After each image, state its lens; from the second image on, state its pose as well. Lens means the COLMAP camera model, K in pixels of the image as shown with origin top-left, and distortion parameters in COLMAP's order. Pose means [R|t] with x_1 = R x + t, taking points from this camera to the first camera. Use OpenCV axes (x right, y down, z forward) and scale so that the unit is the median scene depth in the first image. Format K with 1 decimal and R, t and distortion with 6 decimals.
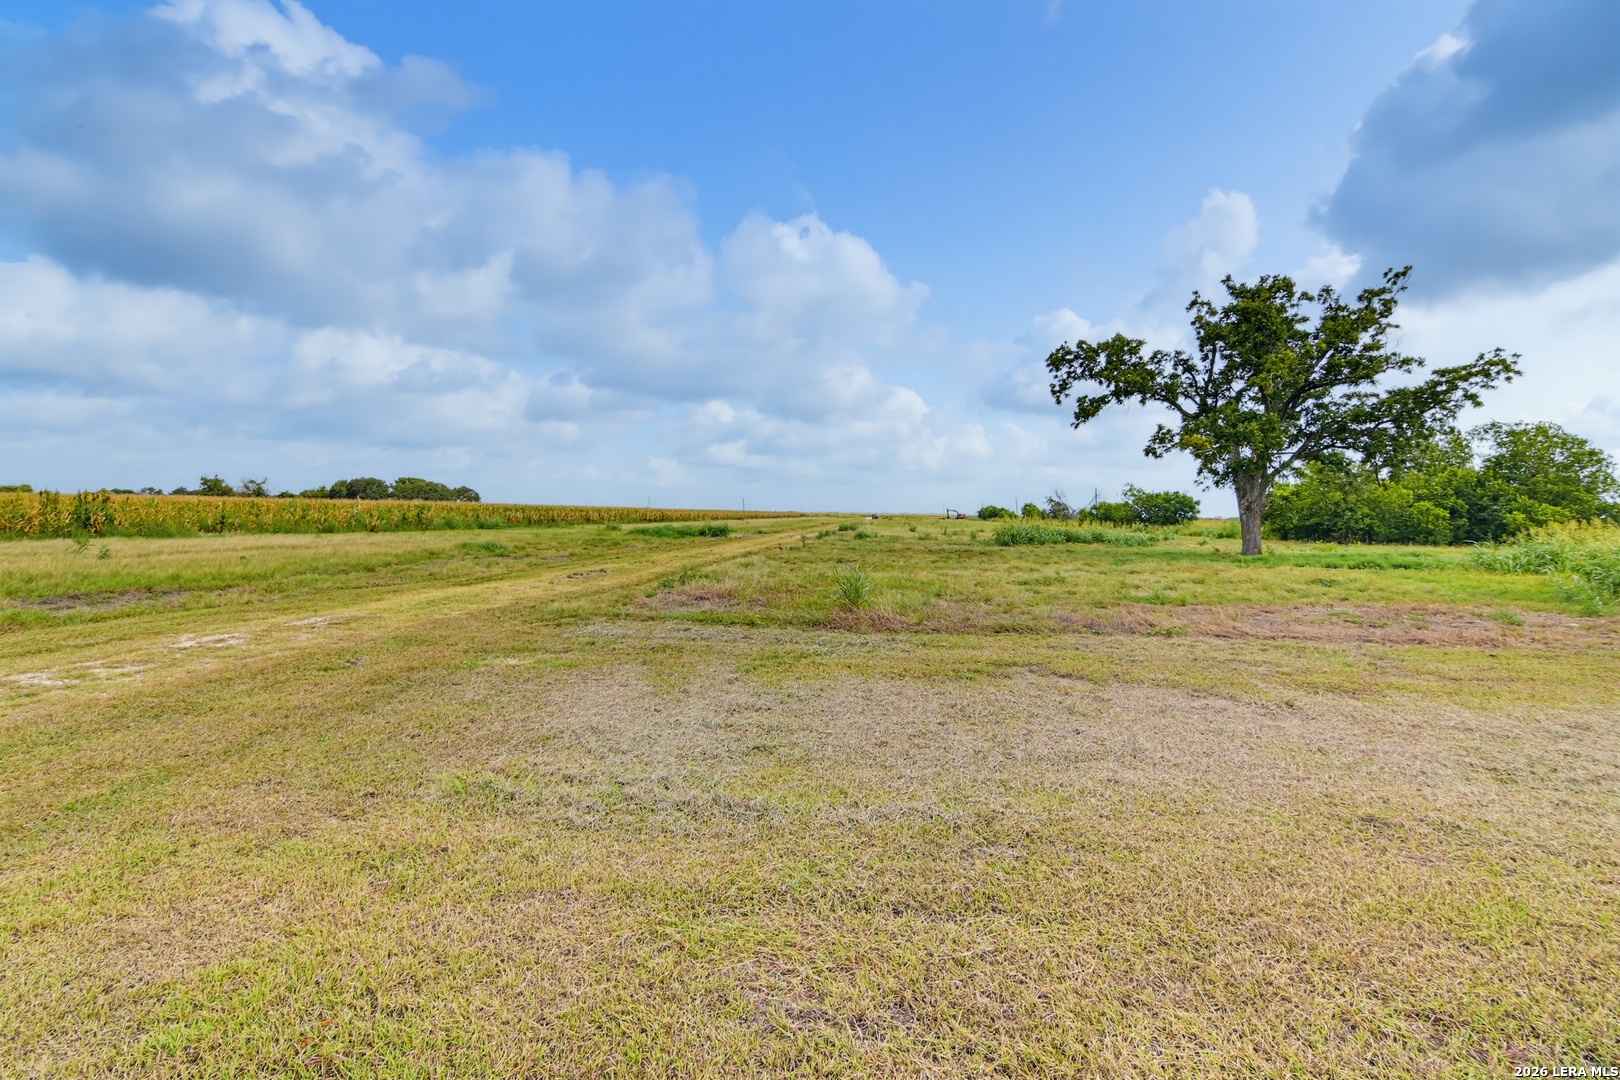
lens RADIAL K [[786.2, 0, 814.6], [0, 786.2, 525.5], [0, 0, 1]] dist [-0.000538, -0.012397]
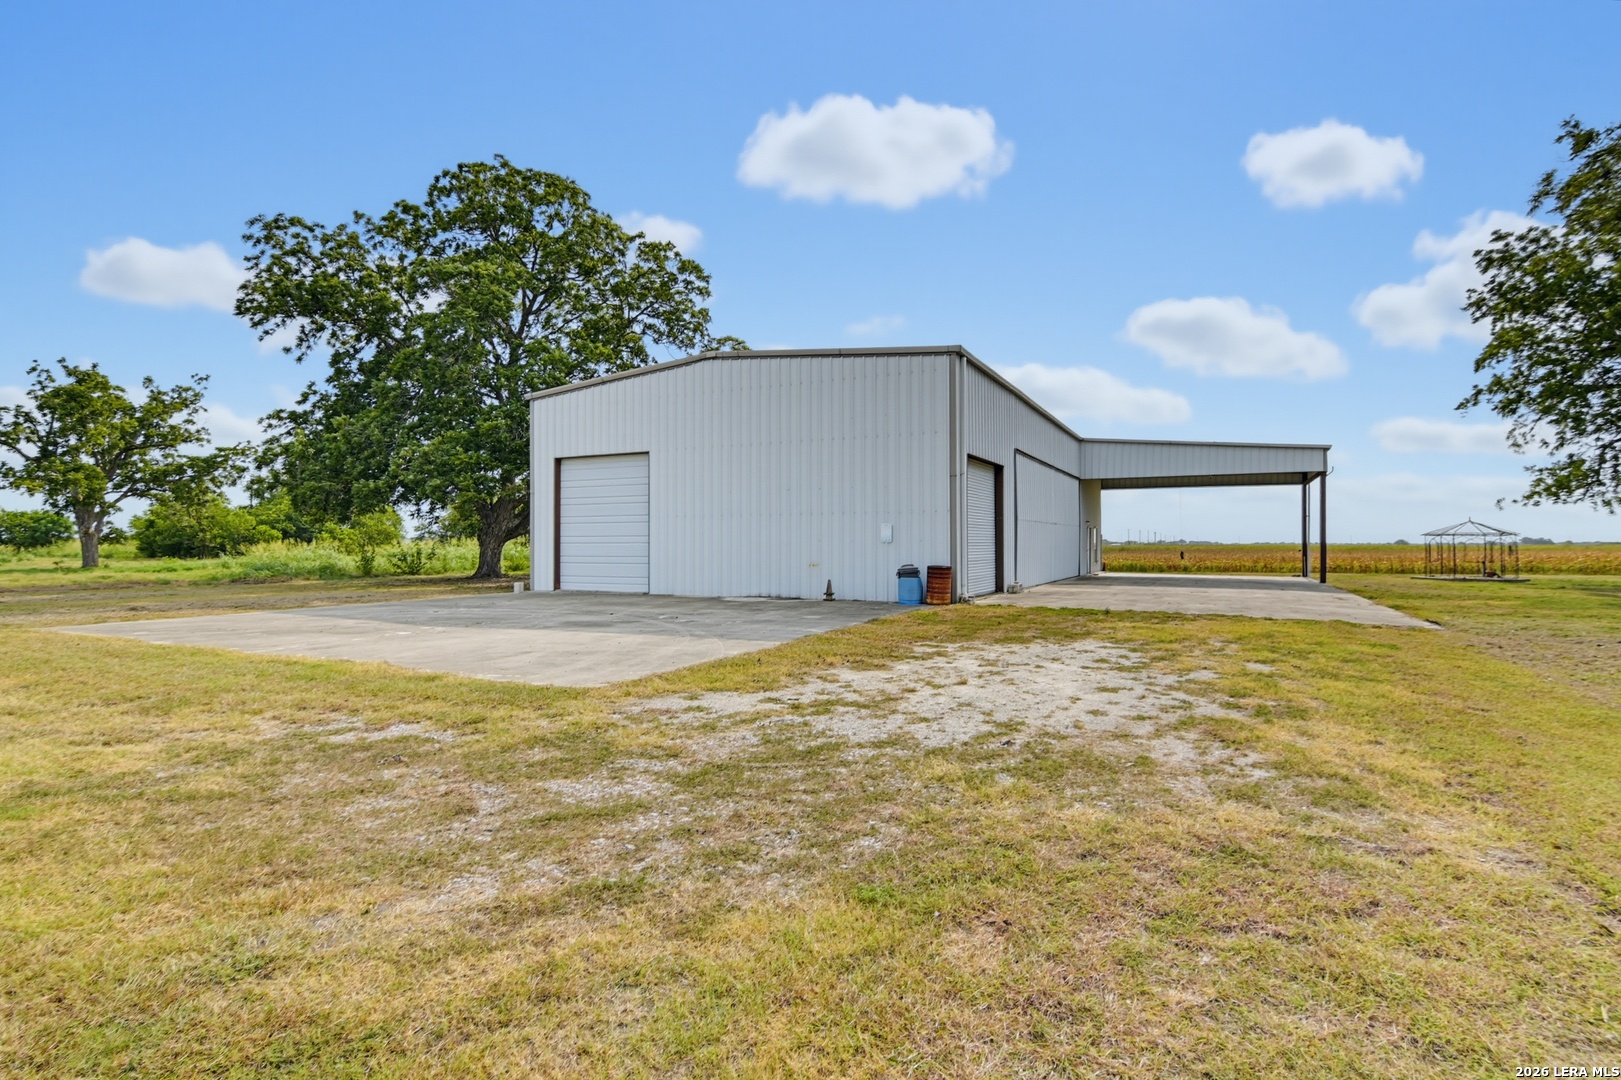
lens RADIAL K [[786.7, 0, 815.1], [0, 786.7, 525.5], [0, 0, 1]] dist [-0.000538, -0.012397]
pose [[0.366730, 0.000533, 0.930327, -0.215609], [0.018930, 0.999789, -0.008034, -0.001874], [-0.930135, 0.020557, 0.366642, -0.624862]]
